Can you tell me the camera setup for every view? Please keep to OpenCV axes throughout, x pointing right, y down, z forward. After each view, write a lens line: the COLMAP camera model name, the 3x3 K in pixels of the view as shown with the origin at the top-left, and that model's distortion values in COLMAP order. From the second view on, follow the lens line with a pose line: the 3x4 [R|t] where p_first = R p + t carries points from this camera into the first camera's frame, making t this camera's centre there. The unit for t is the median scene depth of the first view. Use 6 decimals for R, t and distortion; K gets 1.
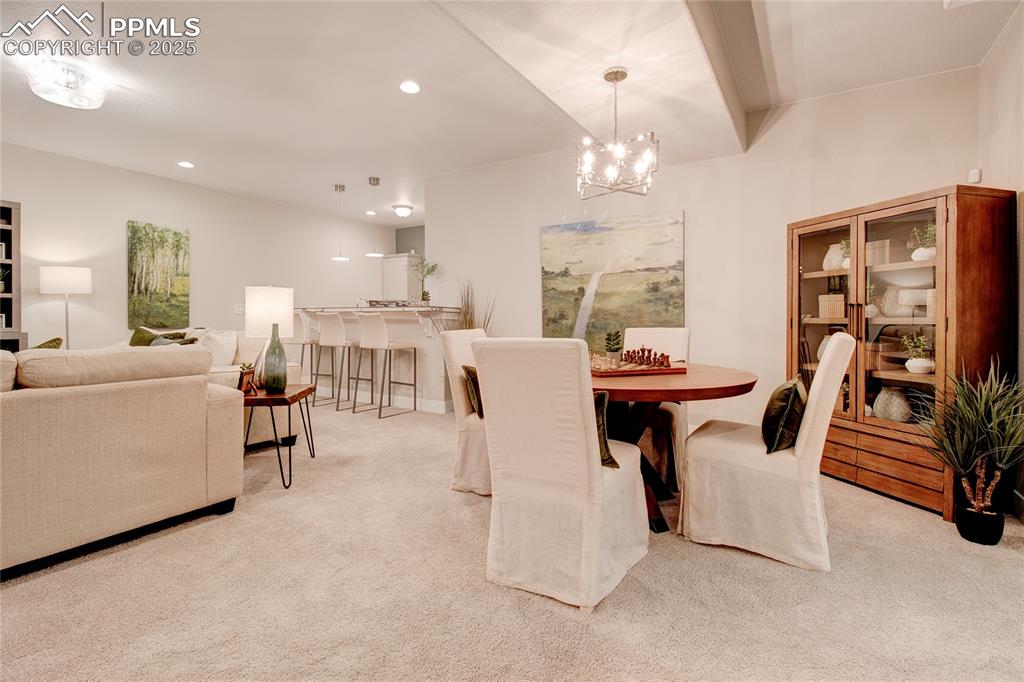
lens RADIAL K [[478.0, 0, 513.7], [0, 478.0, 332.9], [0, 0, 1]] dist [0.006201, -0.002132]
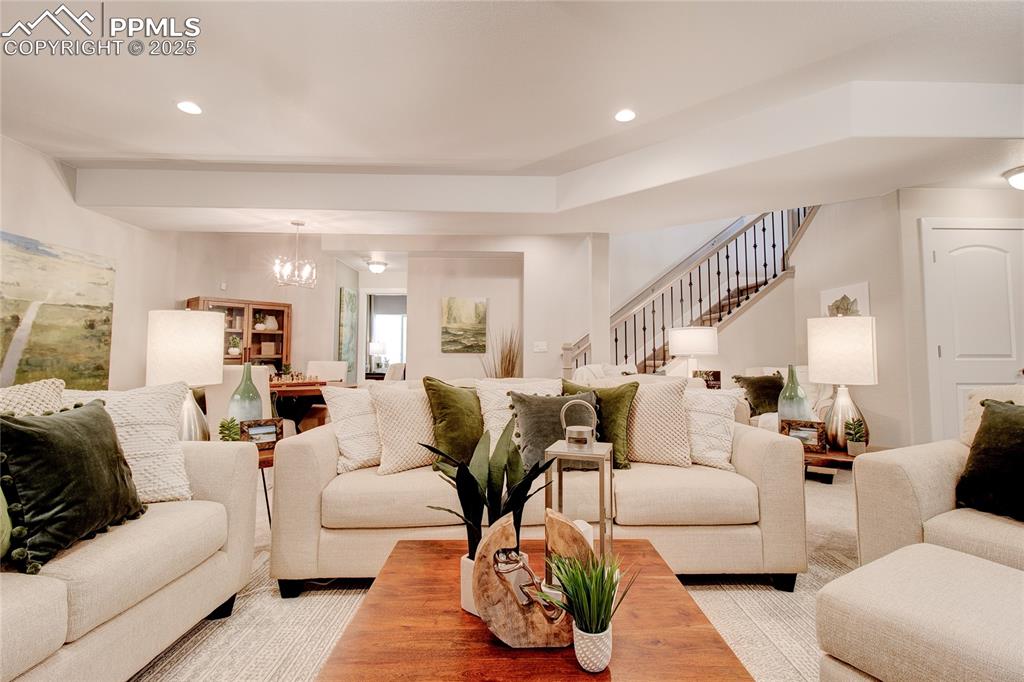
lens RADIAL K [[478.0, 0, 512.4], [0, 478.0, 342.8], [0, 0, 1]] dist [0.006201, -0.002132]
pose [[-0.555504, 0.018679, 0.831304, -1.033395], [0.018582, 0.999777, -0.010048, -0.026622], [-0.831306, 0.009866, -0.555727, 0.782663]]
